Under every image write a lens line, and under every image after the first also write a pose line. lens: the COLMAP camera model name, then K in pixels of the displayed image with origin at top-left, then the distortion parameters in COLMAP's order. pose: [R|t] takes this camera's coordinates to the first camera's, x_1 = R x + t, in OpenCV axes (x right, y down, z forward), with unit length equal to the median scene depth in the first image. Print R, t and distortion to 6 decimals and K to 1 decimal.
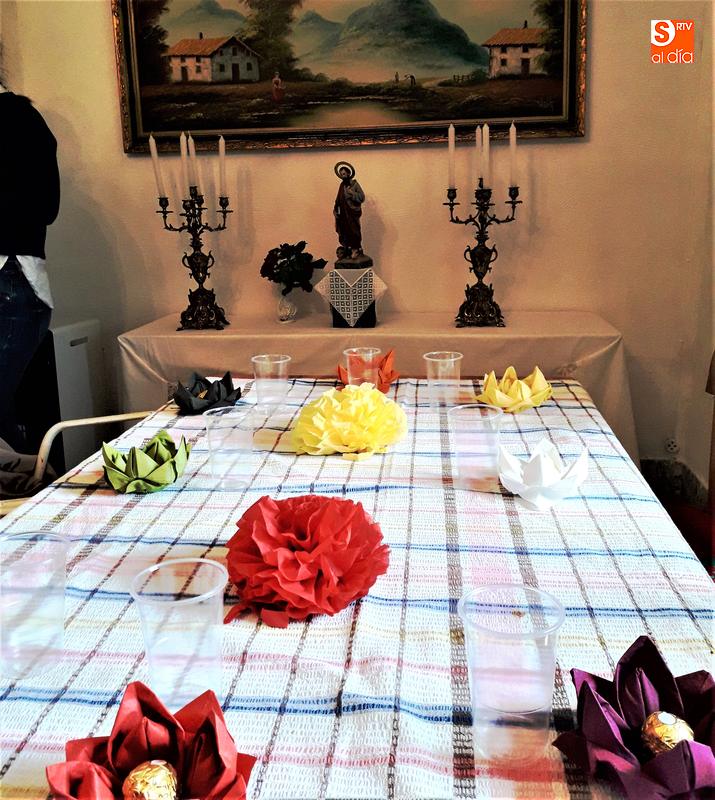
lens RADIAL K [[887.4, 0, 359.5], [0, 887.4, 398.2], [0, 0, 1]] dist [0.147780, -0.512707]
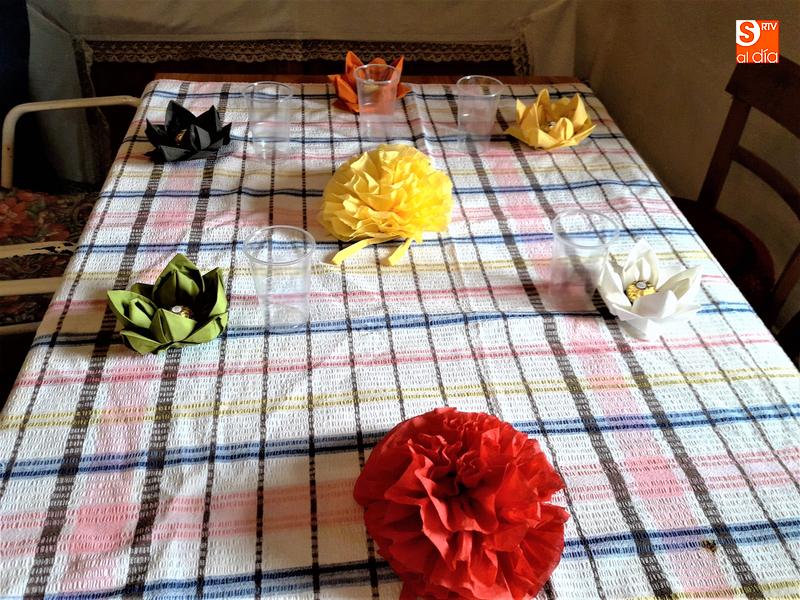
lens RADIAL K [[690.6, 0, 399.6], [0, 690.6, 333.5], [0, 0, 1]] dist [0.008076, 0.003386]
pose [[0.962854, -0.119066, 0.242353, -0.103297], [-0.023057, 0.858001, 0.513131, -0.114050], [-0.269035, -0.499658, 0.823385, 0.235959]]
